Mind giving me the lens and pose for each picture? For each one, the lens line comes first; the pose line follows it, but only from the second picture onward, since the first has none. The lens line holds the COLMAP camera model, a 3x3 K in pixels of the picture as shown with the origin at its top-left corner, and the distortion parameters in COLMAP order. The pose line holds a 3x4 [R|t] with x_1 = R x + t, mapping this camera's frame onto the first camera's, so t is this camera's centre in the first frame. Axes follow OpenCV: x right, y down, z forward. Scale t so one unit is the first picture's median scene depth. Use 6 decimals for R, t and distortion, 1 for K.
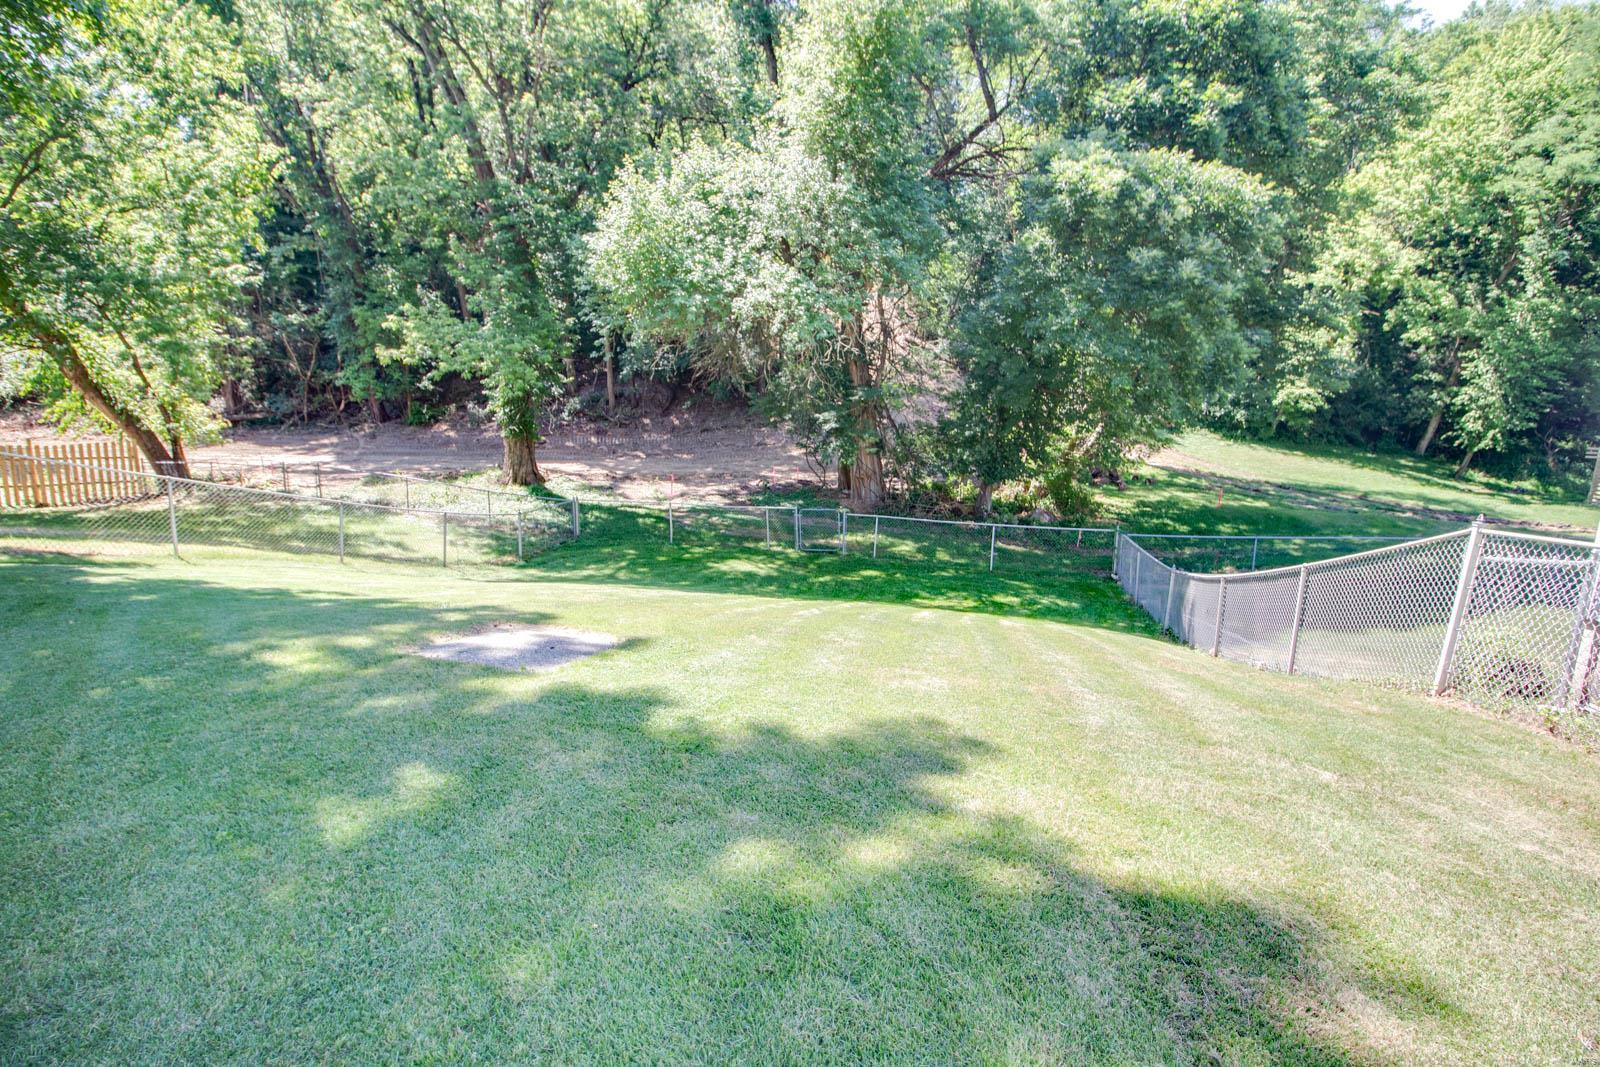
lens RADIAL K [[743.0, 0, 800.0], [0, 743.0, 516.3], [0, 0, 1]] dist [-0.004843, -0.010877]
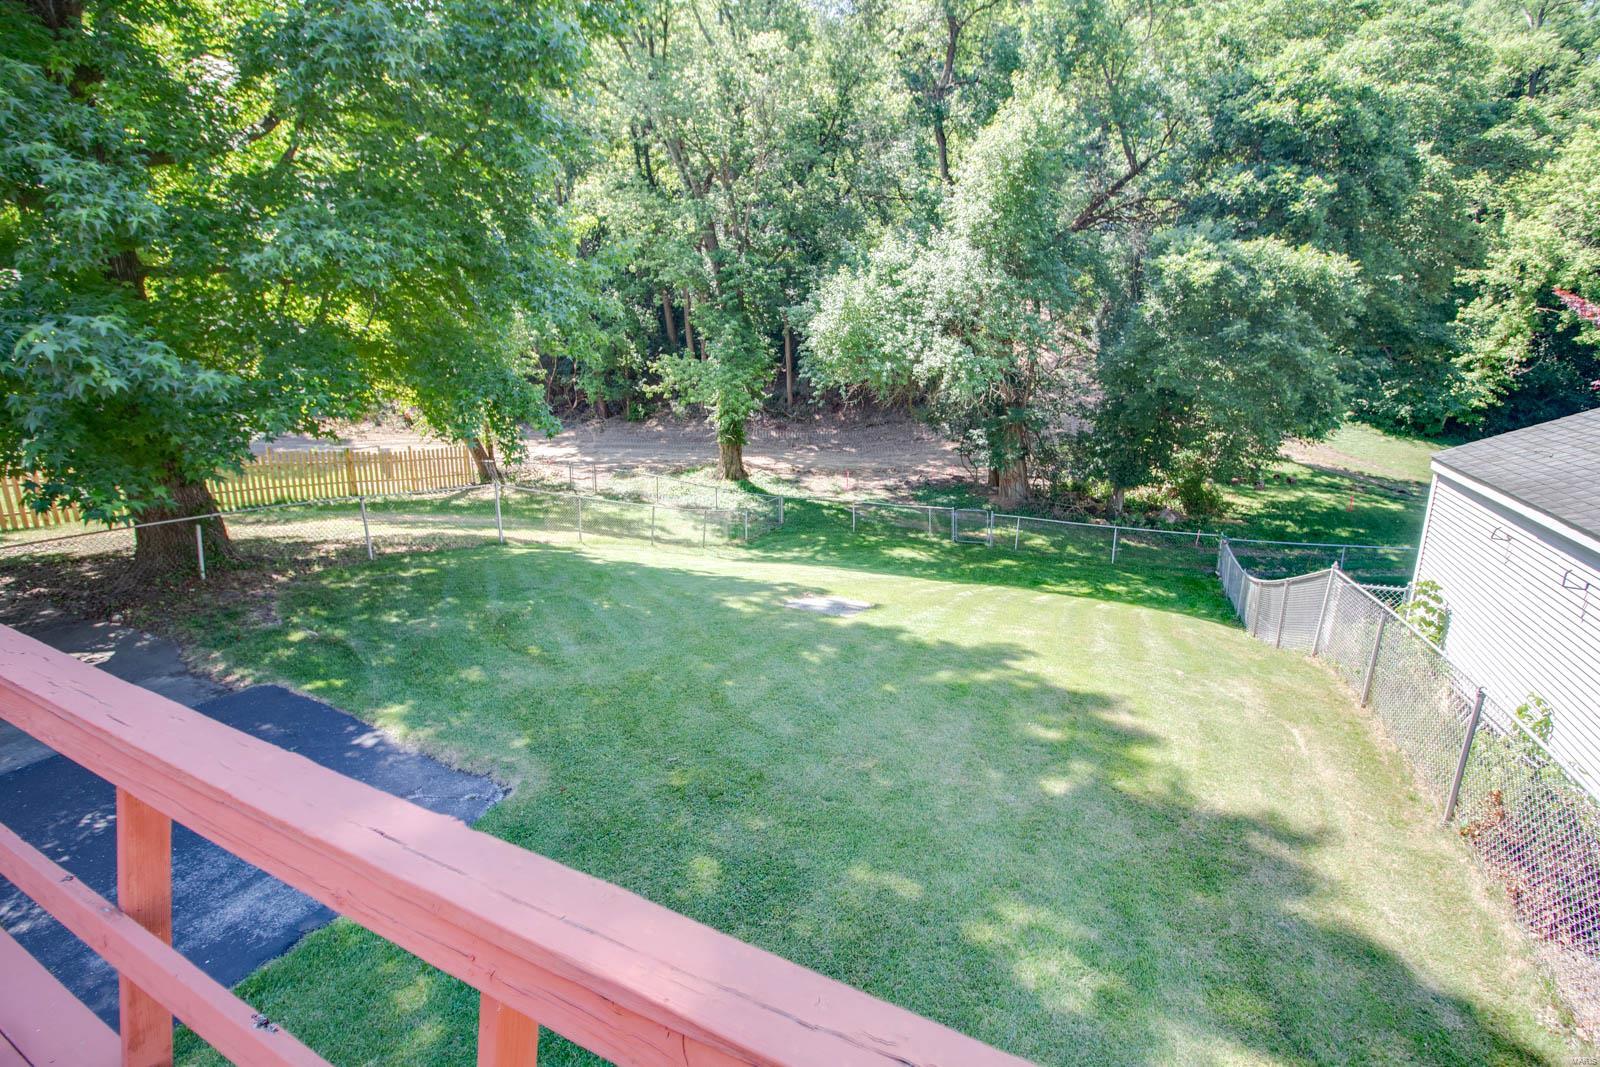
lens RADIAL K [[743.0, 0, 800.0], [0, 743.0, 516.3], [0, 0, 1]] dist [-0.004843, -0.010877]
pose [[0.980945, 0.027989, -0.192258, -0.014308], [-0.020362, 0.998929, 0.041536, -0.040055], [0.193215, -0.036830, 0.980465, -0.266196]]
